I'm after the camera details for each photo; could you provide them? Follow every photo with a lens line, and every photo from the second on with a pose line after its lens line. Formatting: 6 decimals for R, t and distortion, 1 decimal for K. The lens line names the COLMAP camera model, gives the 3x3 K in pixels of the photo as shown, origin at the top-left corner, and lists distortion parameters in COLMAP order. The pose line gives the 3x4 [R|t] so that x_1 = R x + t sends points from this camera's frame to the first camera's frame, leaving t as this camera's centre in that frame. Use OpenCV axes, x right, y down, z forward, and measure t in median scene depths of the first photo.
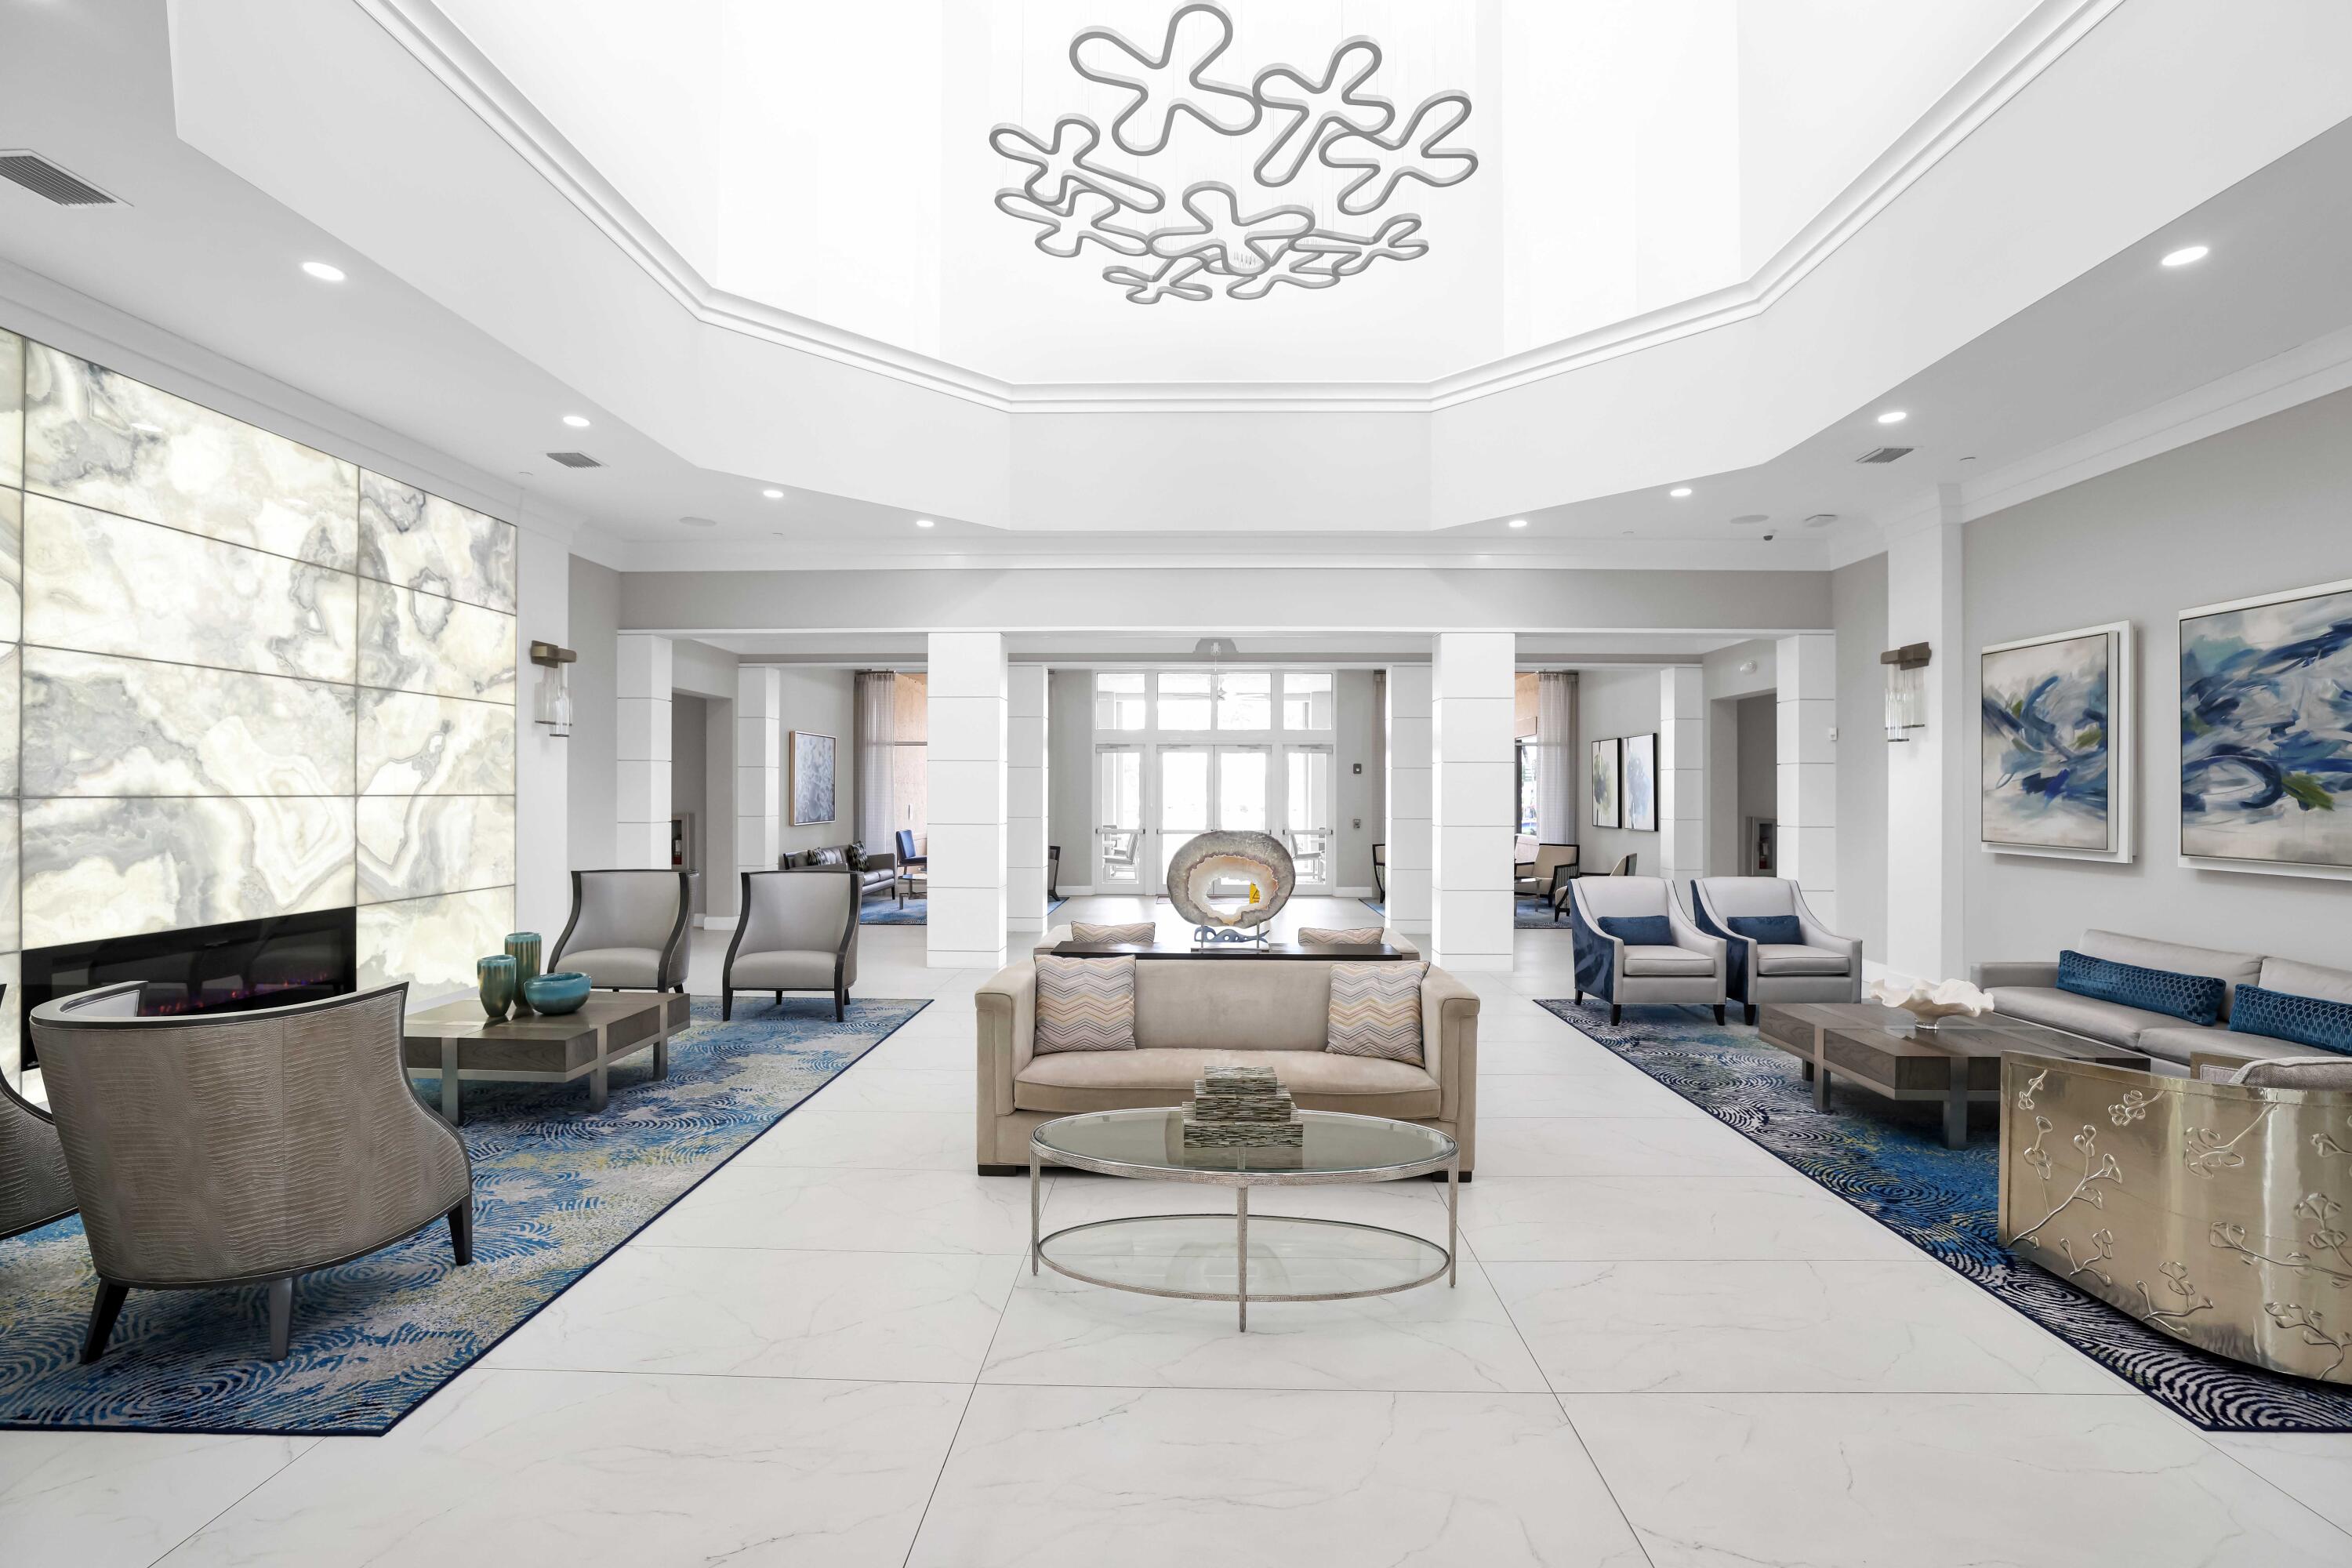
lens RADIAL K [[1037.7, 0, 1190.6], [0, 1037.7, 788.6], [0, 0, 1]] dist [-0.046749, 0.017373]
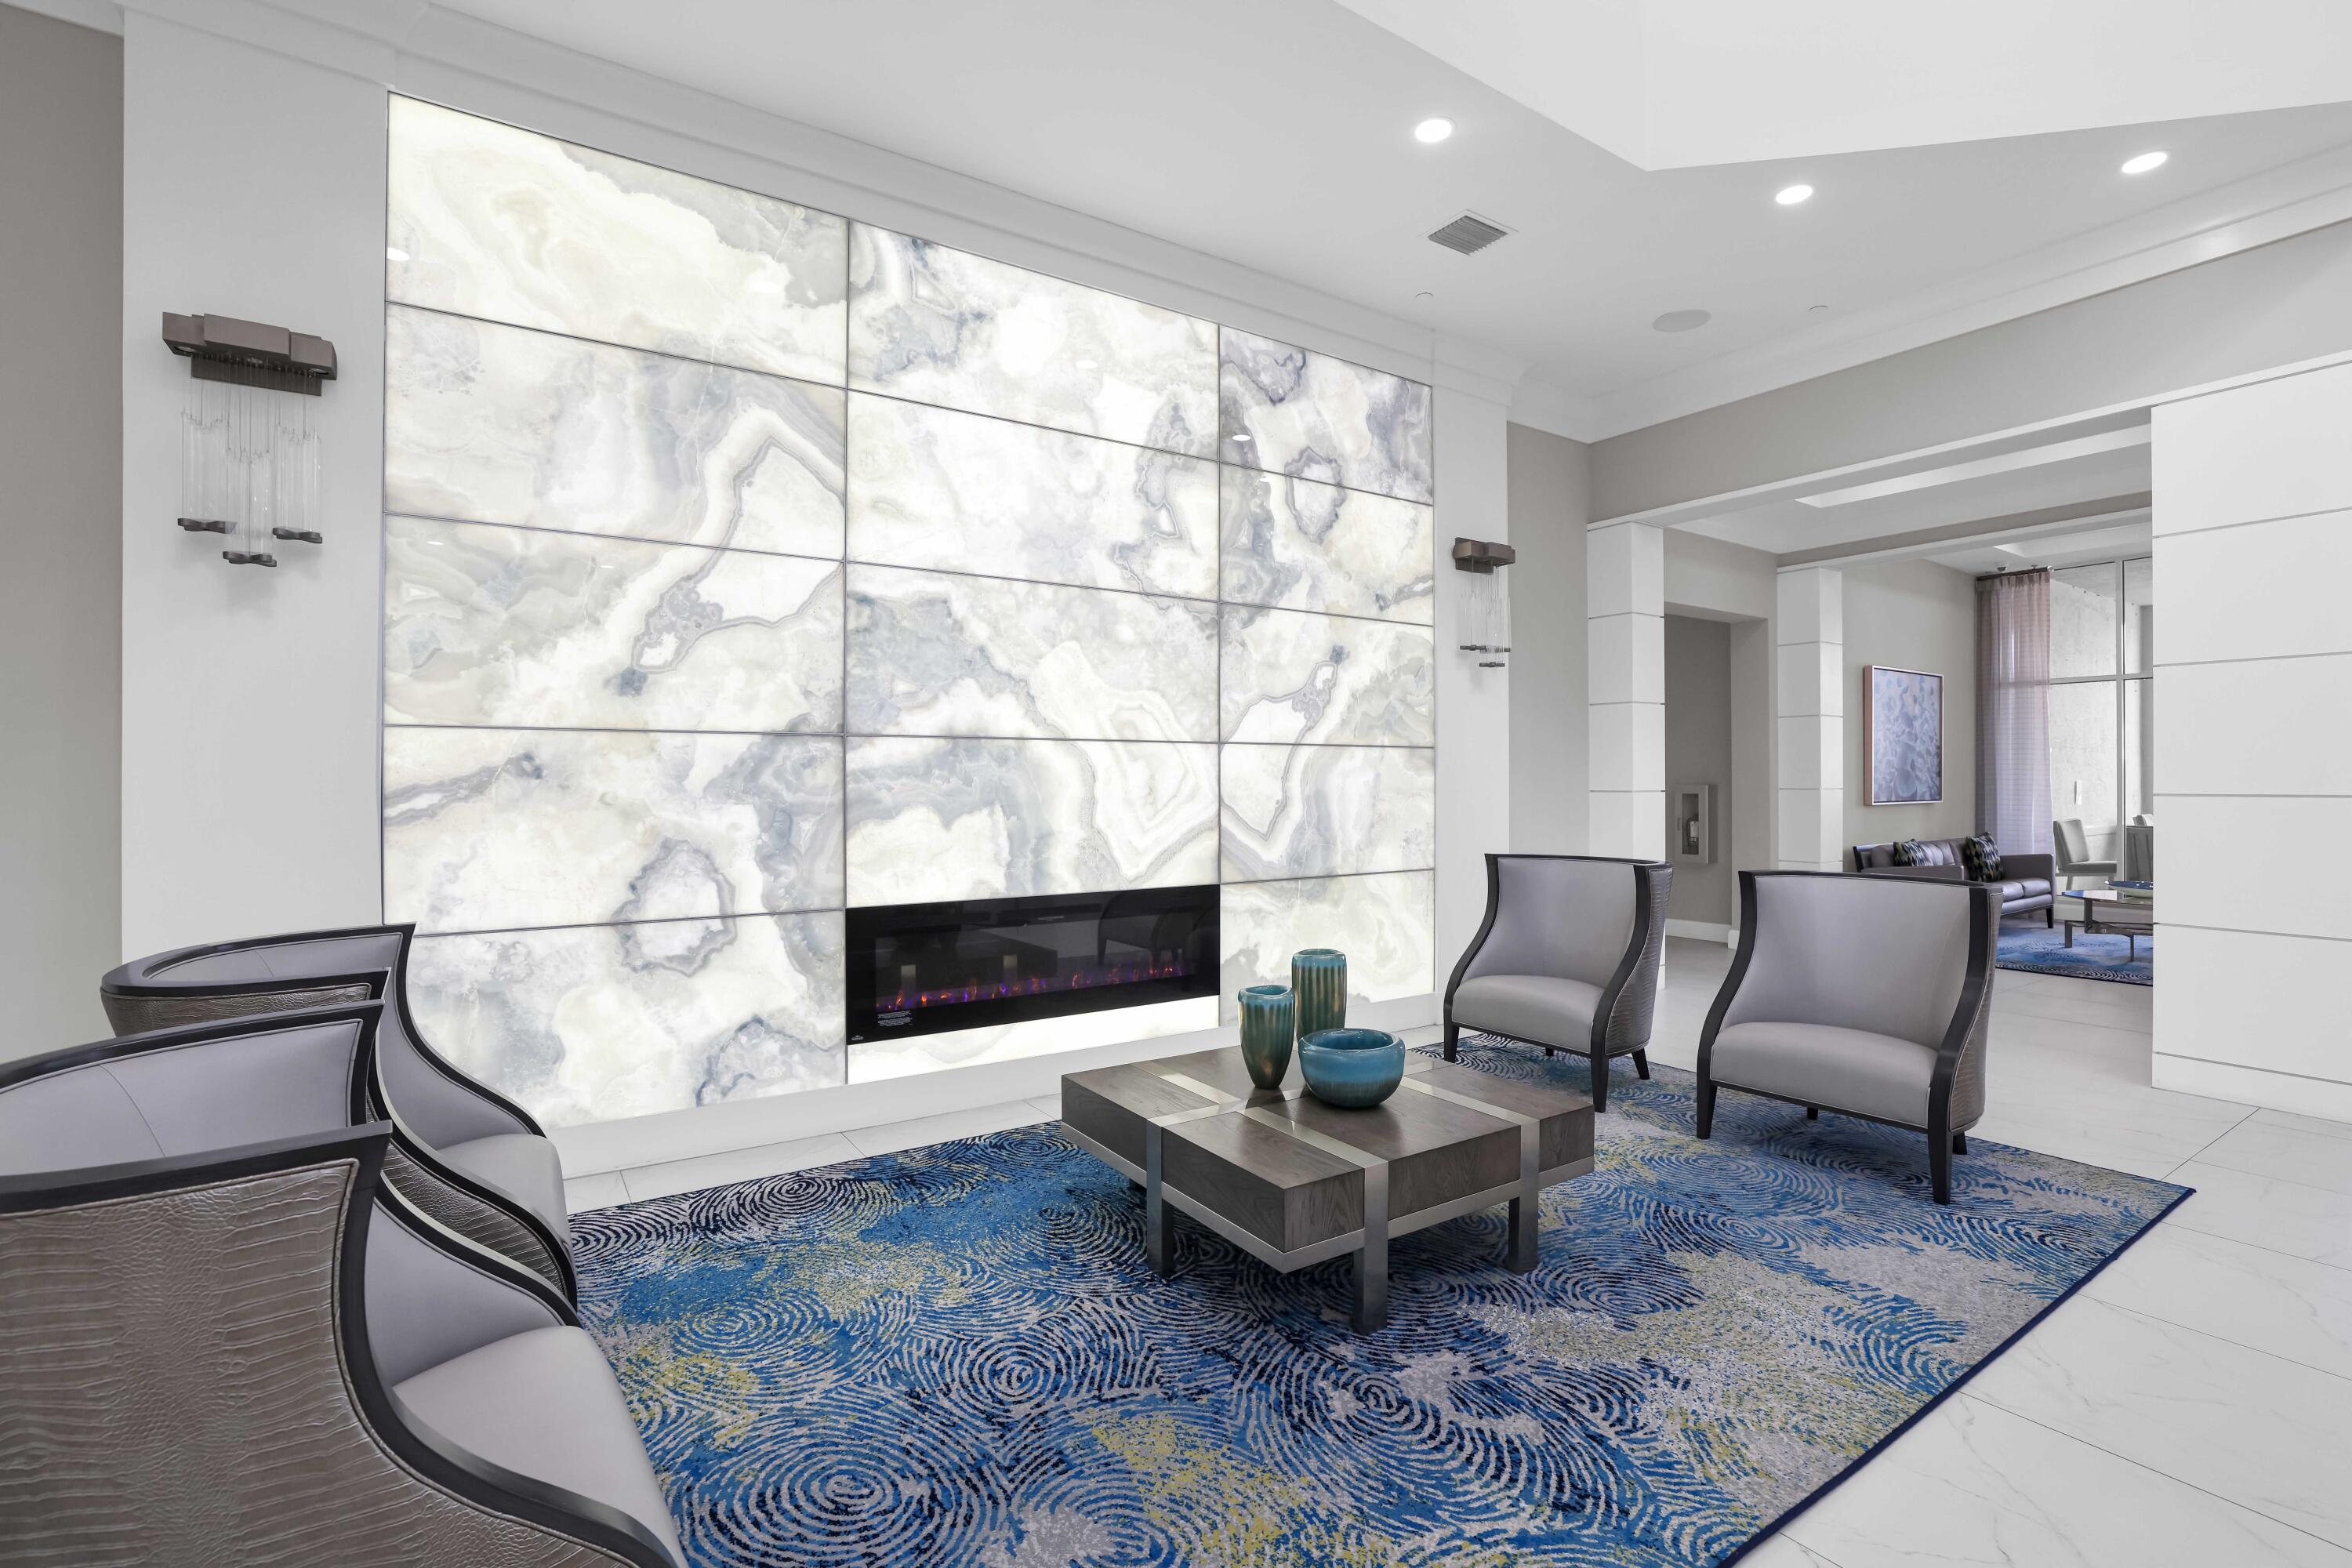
lens RADIAL K [[1037.7, 0, 1190.6], [0, 1037.7, 788.6], [0, 0, 1]] dist [-0.046749, 0.017373]
pose [[0.563720, -0.002174, -0.825963, -0.181911], [0.007811, 0.999966, 0.002698, 0.041591], [0.825929, -0.007972, 0.563717, 0.549279]]
